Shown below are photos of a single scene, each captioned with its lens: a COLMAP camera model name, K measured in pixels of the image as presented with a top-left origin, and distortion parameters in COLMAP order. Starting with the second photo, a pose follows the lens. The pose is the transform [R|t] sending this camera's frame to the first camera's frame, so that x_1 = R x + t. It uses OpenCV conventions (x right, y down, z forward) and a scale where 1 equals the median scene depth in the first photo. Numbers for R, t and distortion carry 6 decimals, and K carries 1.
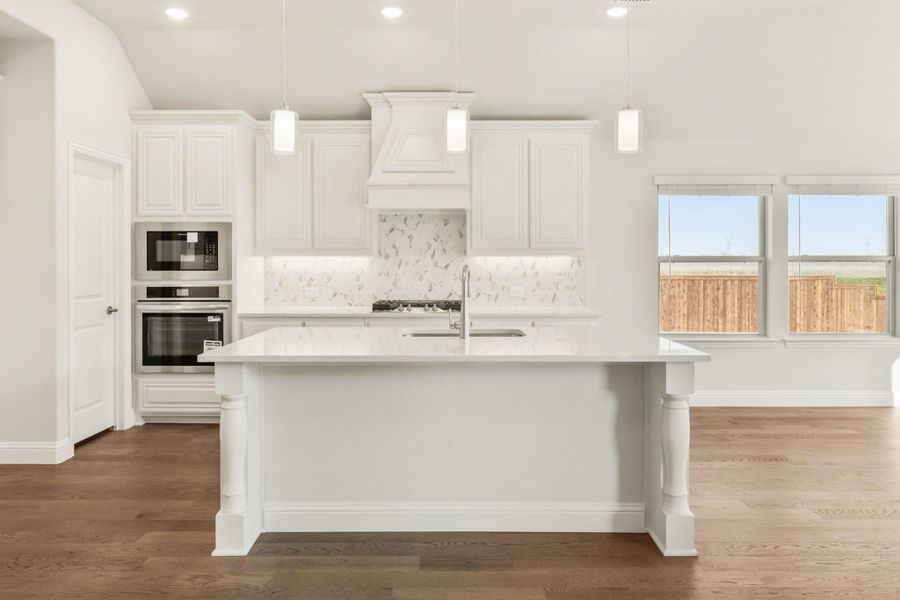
lens RADIAL K [[599.9, 0, 447.4], [0, 599.9, 261.2], [0, 0, 1]] dist [-0.006159, 0.001324]
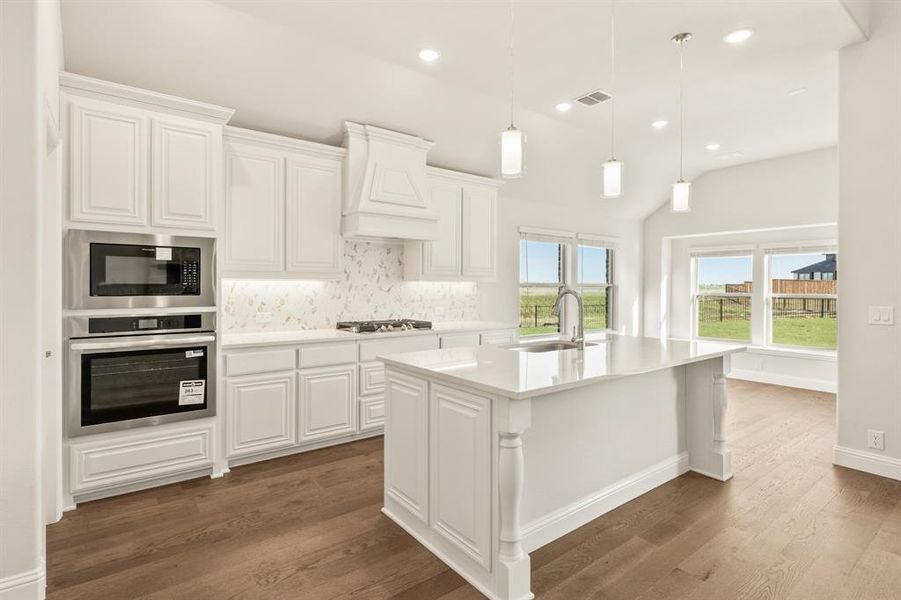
lens RADIAL K [[451.0, 0, 450.8], [0, 451.0, 286.3], [0, 0, 1]] dist [-0.002730, 0.000105]
pose [[0.790494, 0.004211, 0.612455, -0.491136], [-0.005142, 0.999987, -0.000239, 0.001503], [-0.612448, -0.002960, 0.790505, 0.292777]]
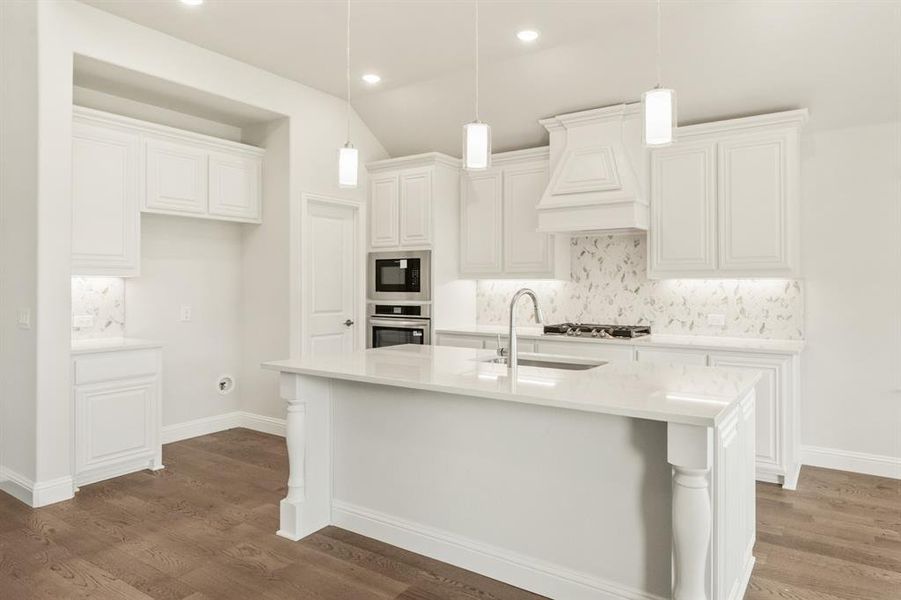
lens RADIAL K [[551.0, 0, 495.6], [0, 551.0, 280.9], [0, 0, 1]] dist [-0.001358, -0.001458]
pose [[0.848940, -0.001751, -0.528486, 0.305221], [-0.001444, 0.999983, -0.005633, -0.000228], [0.528487, 0.005545, 0.848923, 0.171426]]
